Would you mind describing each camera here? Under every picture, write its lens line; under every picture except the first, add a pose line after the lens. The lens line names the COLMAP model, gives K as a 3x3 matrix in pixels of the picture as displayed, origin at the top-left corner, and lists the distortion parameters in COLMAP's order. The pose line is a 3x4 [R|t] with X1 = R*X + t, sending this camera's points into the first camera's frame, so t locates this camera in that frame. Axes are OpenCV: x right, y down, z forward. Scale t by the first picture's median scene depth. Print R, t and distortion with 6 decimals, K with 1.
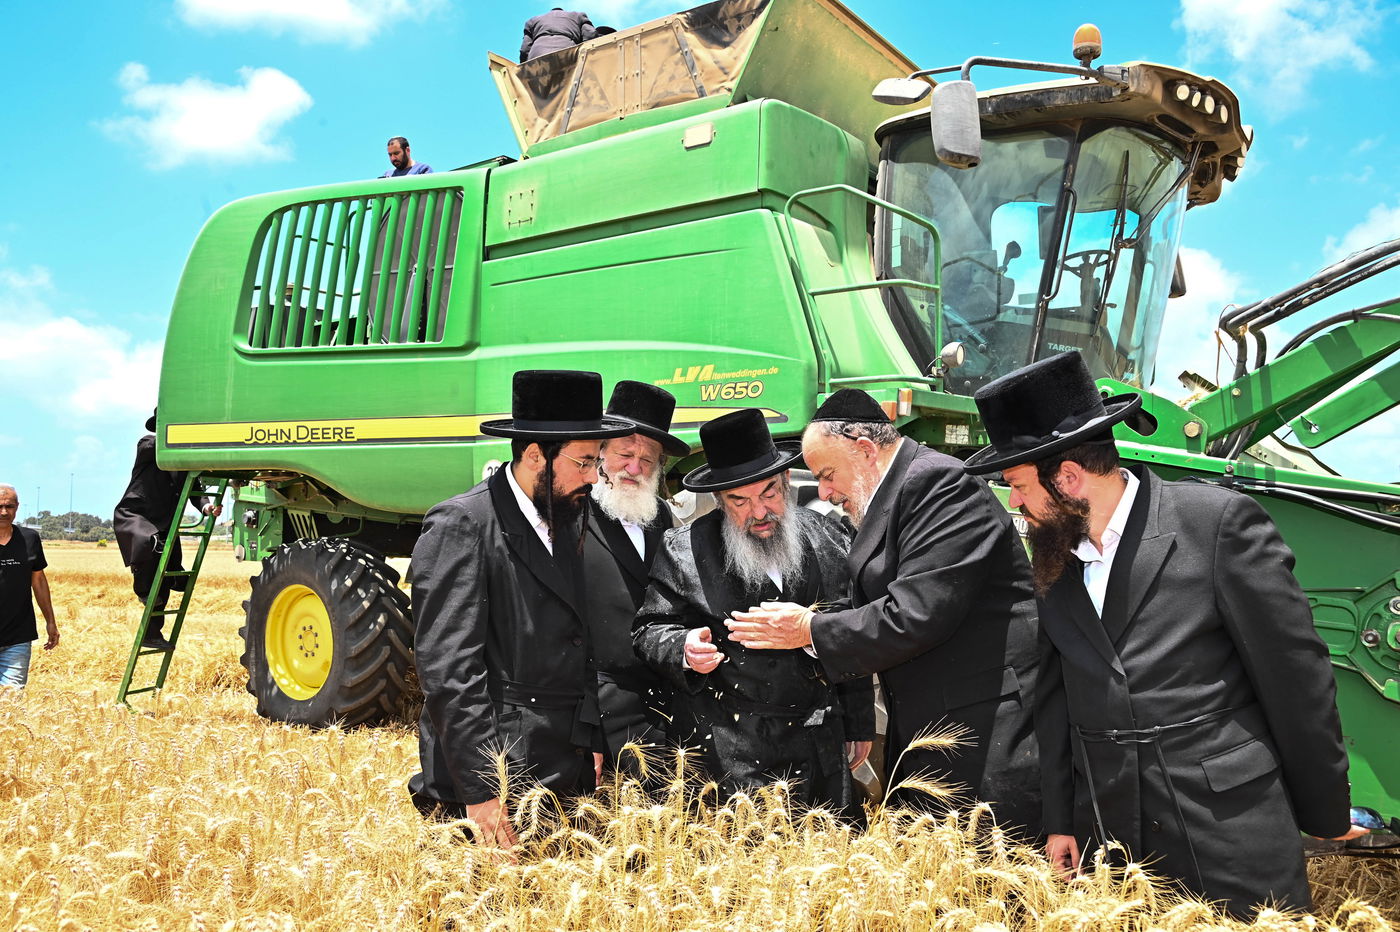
lens RADIAL K [[1121.2, 0, 694.3], [0, 1121.2, 477.1], [0, 0, 1]] dist [-0.144208, 0.070164]
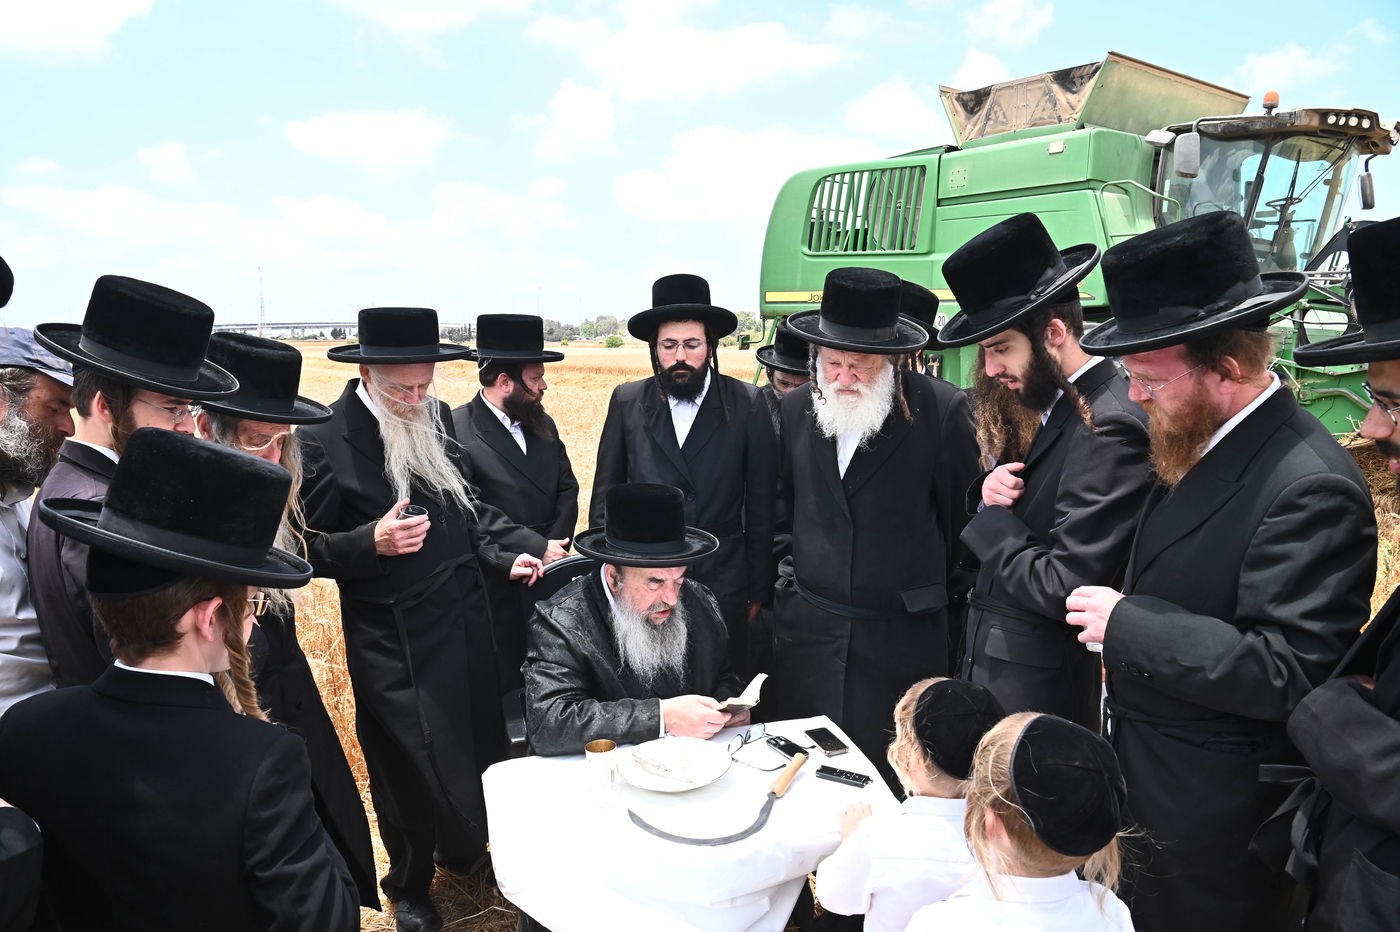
lens RADIAL K [[960.3, 0, 705.8], [0, 960.3, 434.9], [0, 0, 1]] dist [-0.053933, 0.002462]
pose [[0.937667, 0.043846, -0.344758, 0.021061], [0.009068, 0.988585, 0.150390, -0.063132], [0.347417, -0.144142, 0.926566, -0.780170]]
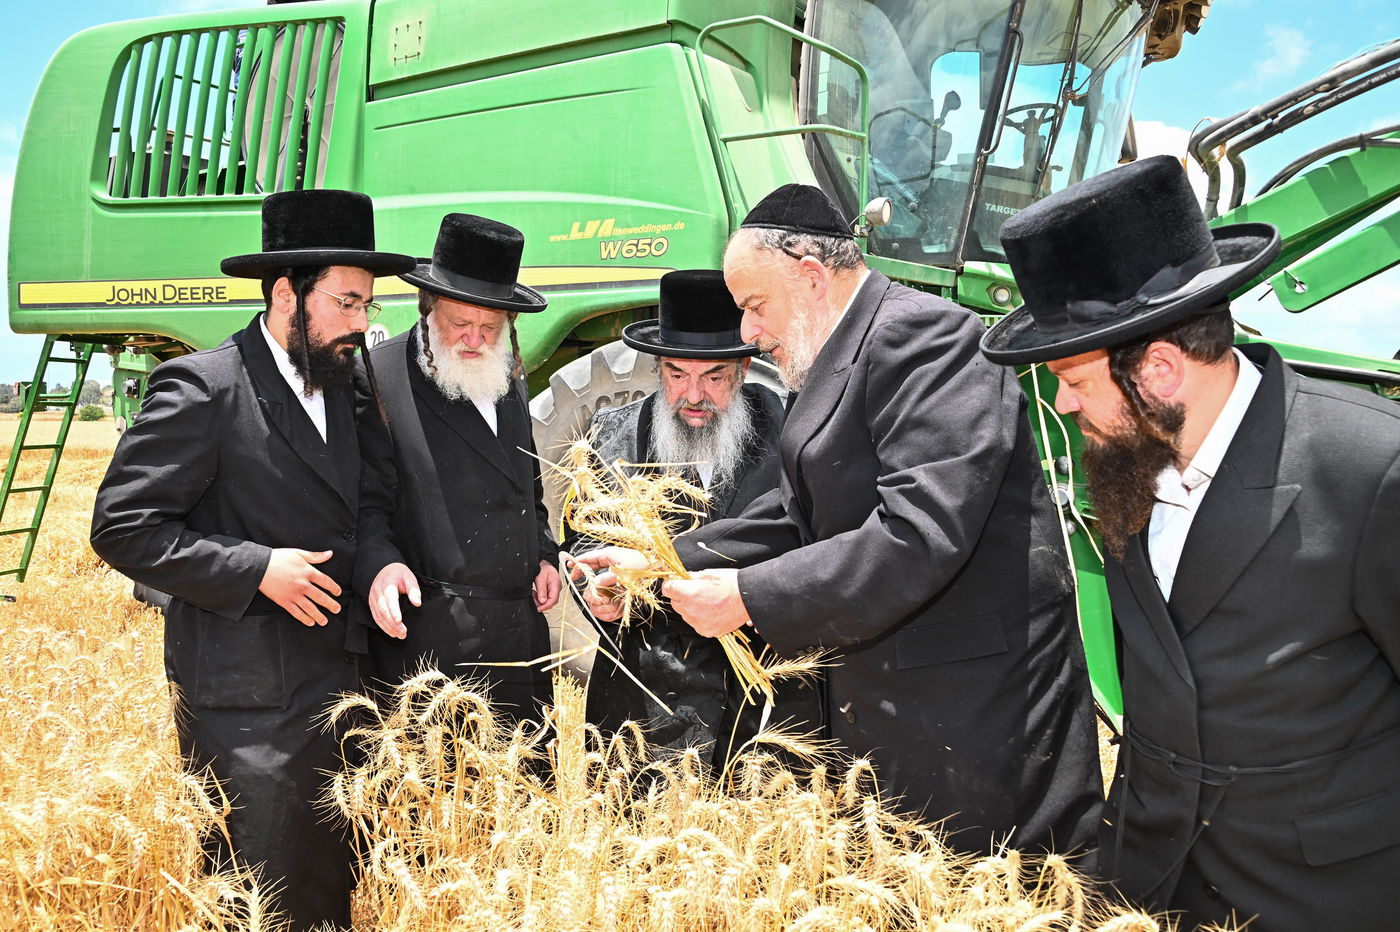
lens RADIAL K [[1129.2, 0, 702.2], [0, 1129.2, 473.3], [0, 0, 1]] dist [-0.143615, 0.079372]
pose [[0.998082, 0.009581, 0.061152, 0.031617], [-0.016136, 0.994061, 0.107619, 0.004140], [-0.059757, -0.108400, 0.992310, 0.076876]]
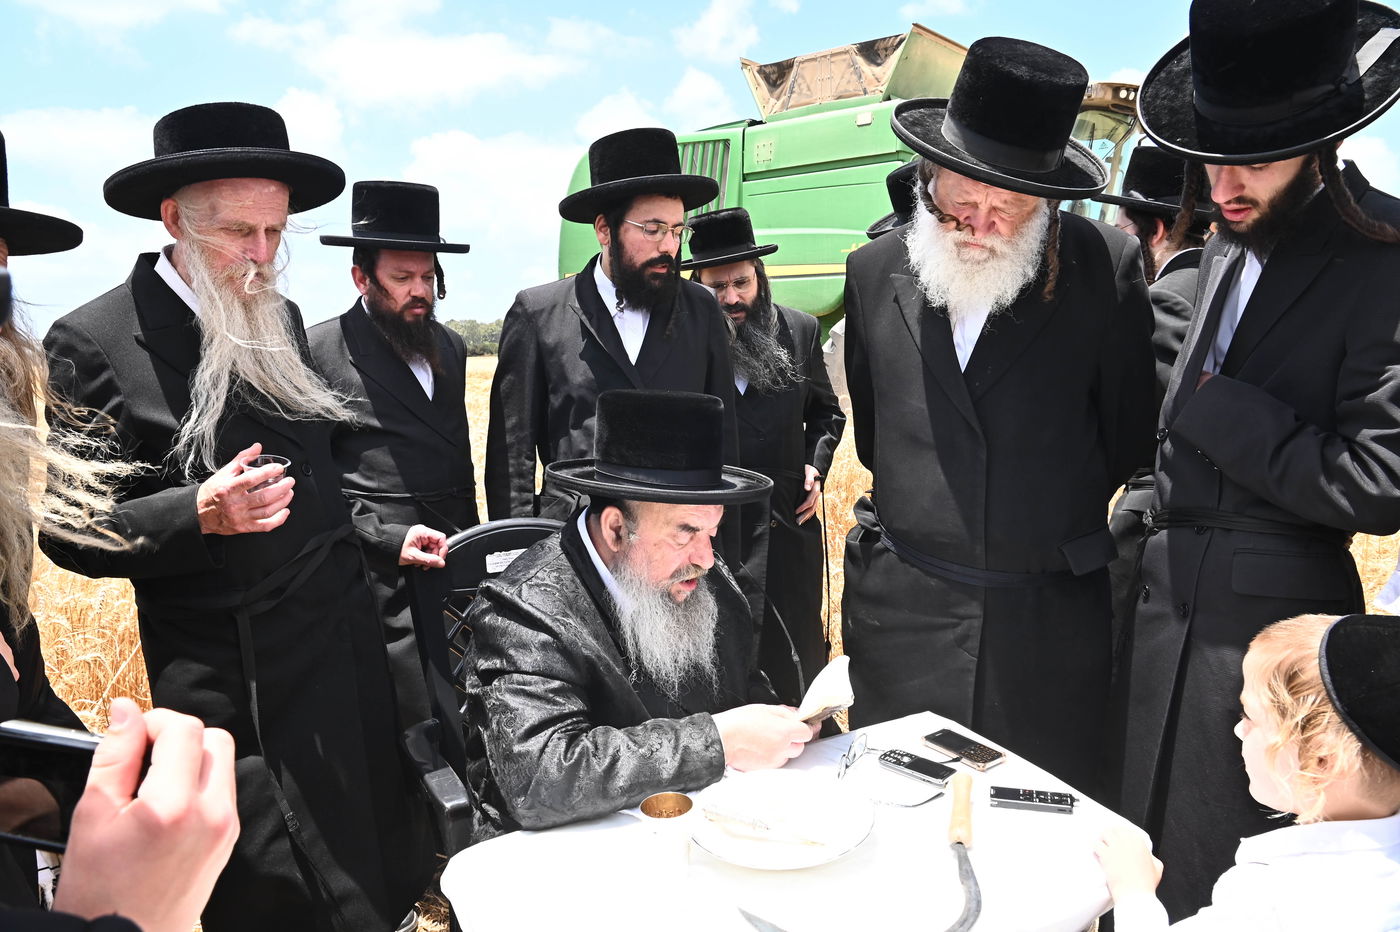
lens RADIAL K [[960.3, 0, 705.8], [0, 960.3, 434.9], [0, 0, 1]] dist [-0.053933, 0.002462]
pose [[0.993343, 0.000325, -0.115192, -0.074889], [0.016930, 0.988725, 0.148782, -0.017721], [0.113941, -0.149742, 0.982138, -0.694468]]
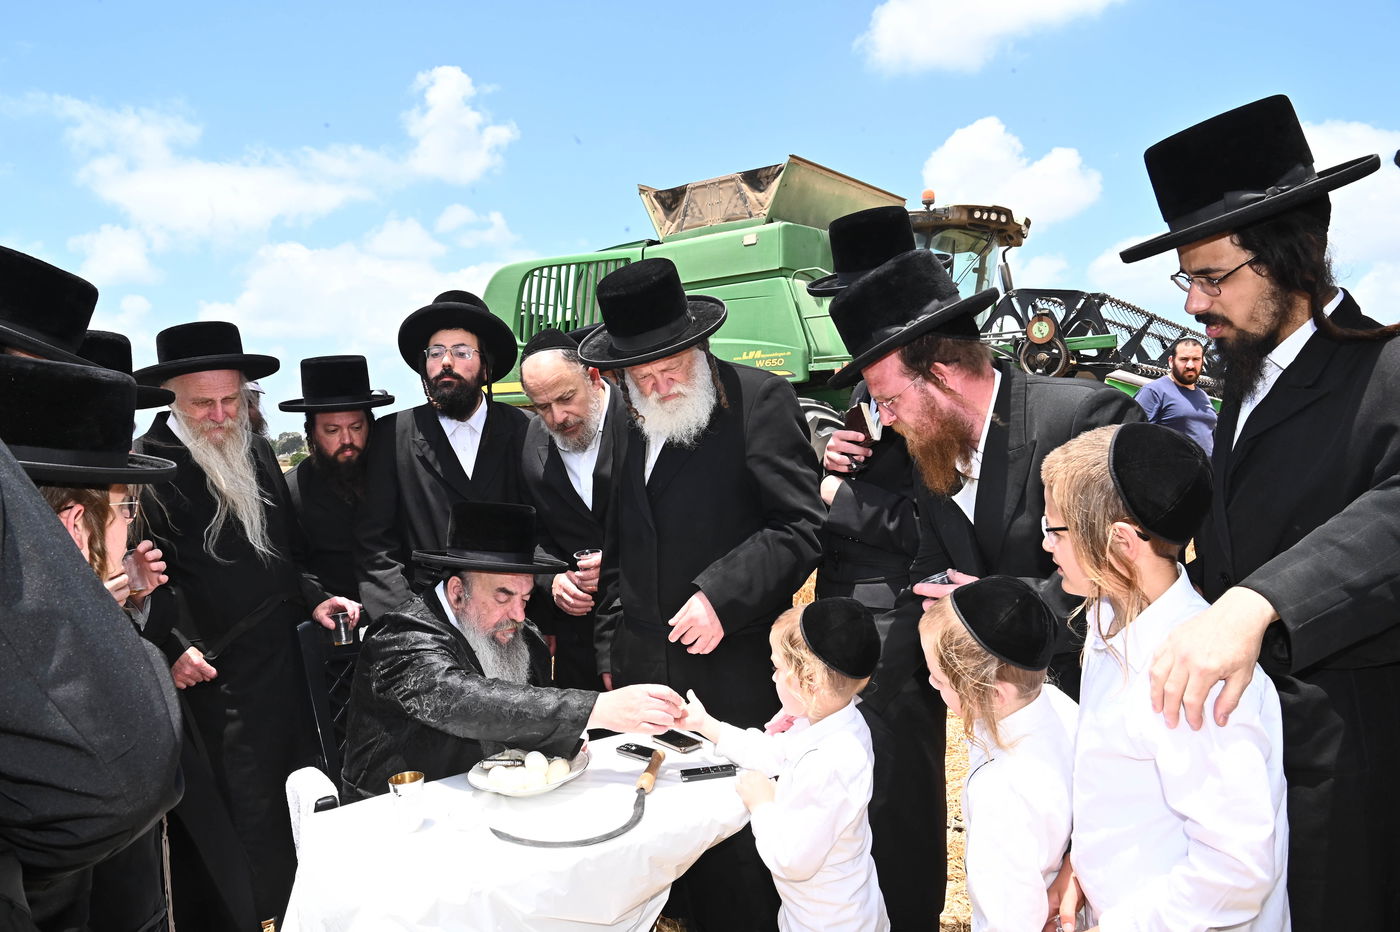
lens RADIAL K [[951.2, 0, 698.0], [0, 951.2, 452.3], [0, 0, 1]] dist [-0.045835, 0.004708]
pose [[0.998106, -0.035994, -0.049894, -0.018572], [0.039279, 0.997014, 0.066492, -0.028623], [0.047352, -0.068326, 0.996539, -0.784999]]
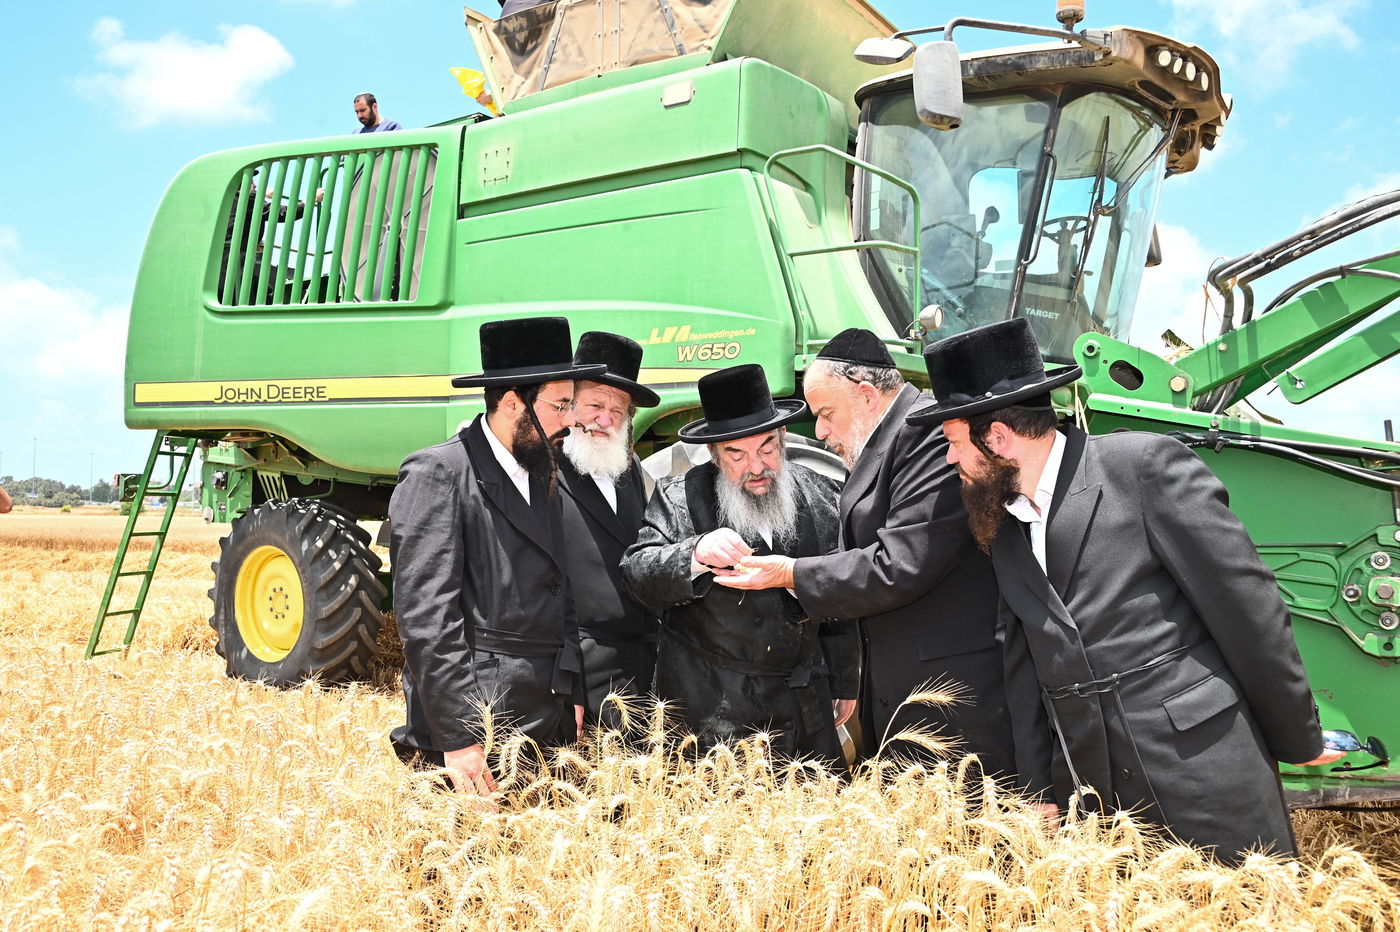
lens RADIAL K [[1121.2, 0, 694.3], [0, 1121.2, 477.1], [0, 0, 1]] dist [-0.144208, 0.070164]
pose [[0.999595, 0.008829, 0.027038, -0.004670], [-0.009562, 0.999587, 0.027110, 0.006795], [-0.026787, -0.027357, 0.999267, 0.003715]]
